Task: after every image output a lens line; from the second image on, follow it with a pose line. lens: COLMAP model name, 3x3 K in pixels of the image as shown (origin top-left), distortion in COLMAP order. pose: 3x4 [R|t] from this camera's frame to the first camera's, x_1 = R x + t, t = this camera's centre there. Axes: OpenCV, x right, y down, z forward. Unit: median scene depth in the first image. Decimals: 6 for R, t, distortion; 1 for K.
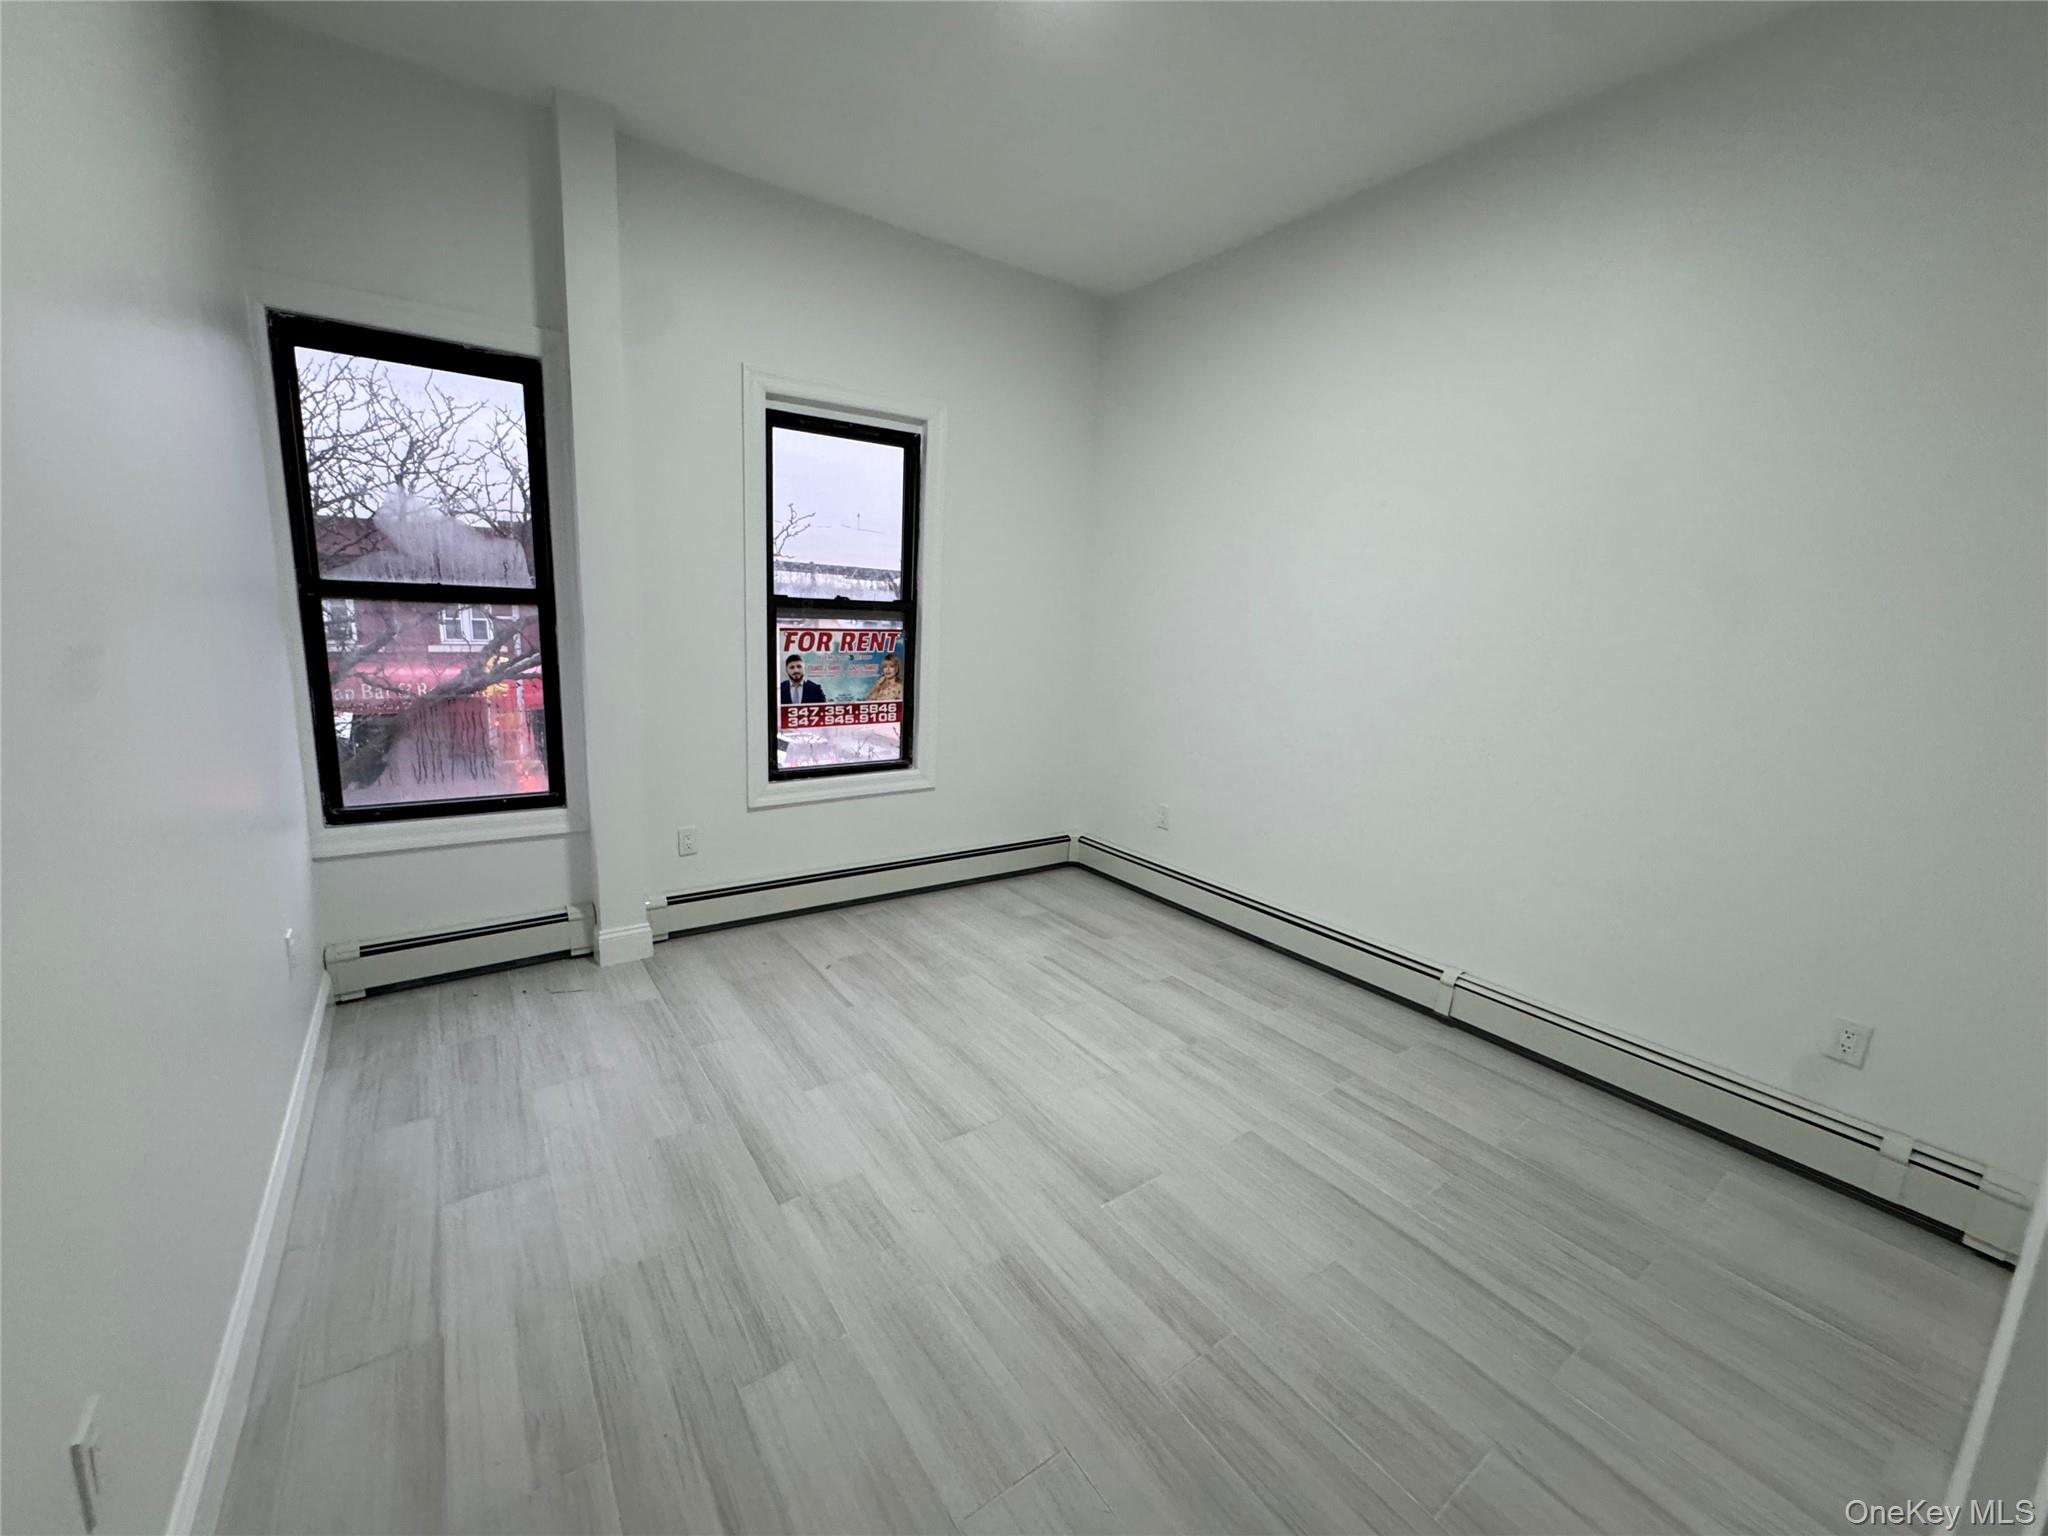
lens RADIAL K [[822.5, 0, 1024.7], [0, 822.5, 772.9], [0, 0, 1]] dist [0.003493, 0.000758]
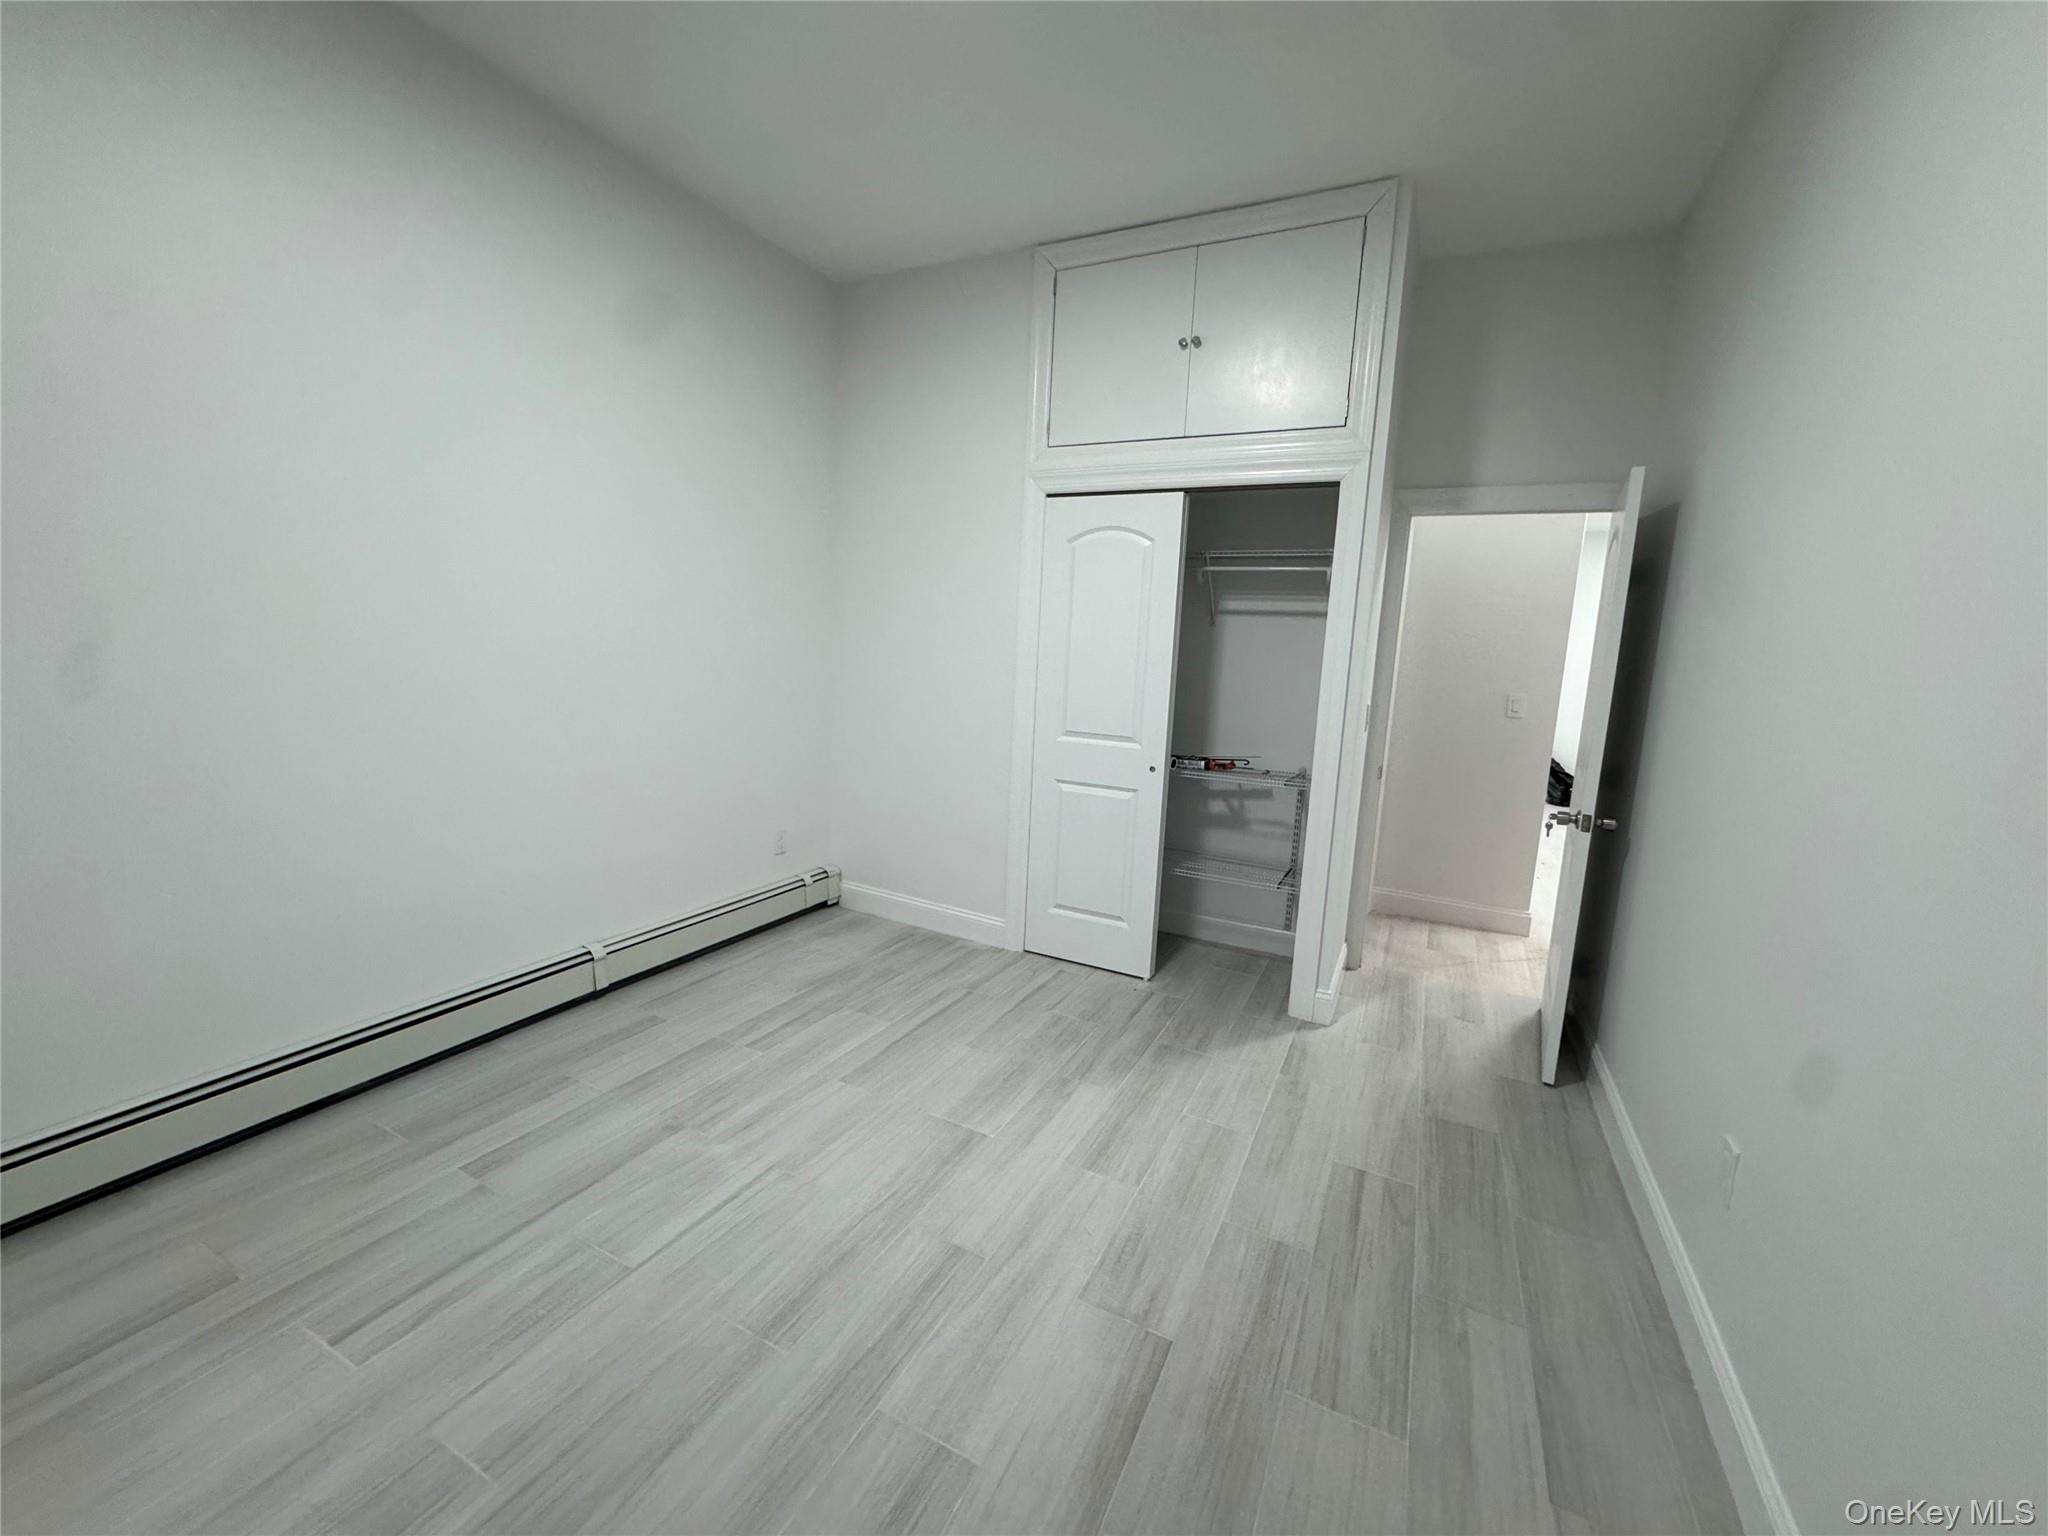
lens RADIAL K [[822.5, 0, 1026.1], [0, 822.5, 767.1], [0, 0, 1]] dist [0.003493, 0.000758]
pose [[-0.468416, -0.195894, 0.861517, -0.685258], [0.101651, 0.956685, 0.272802, -0.236194], [-0.877641, 0.215359, -0.428213, 1.110817]]
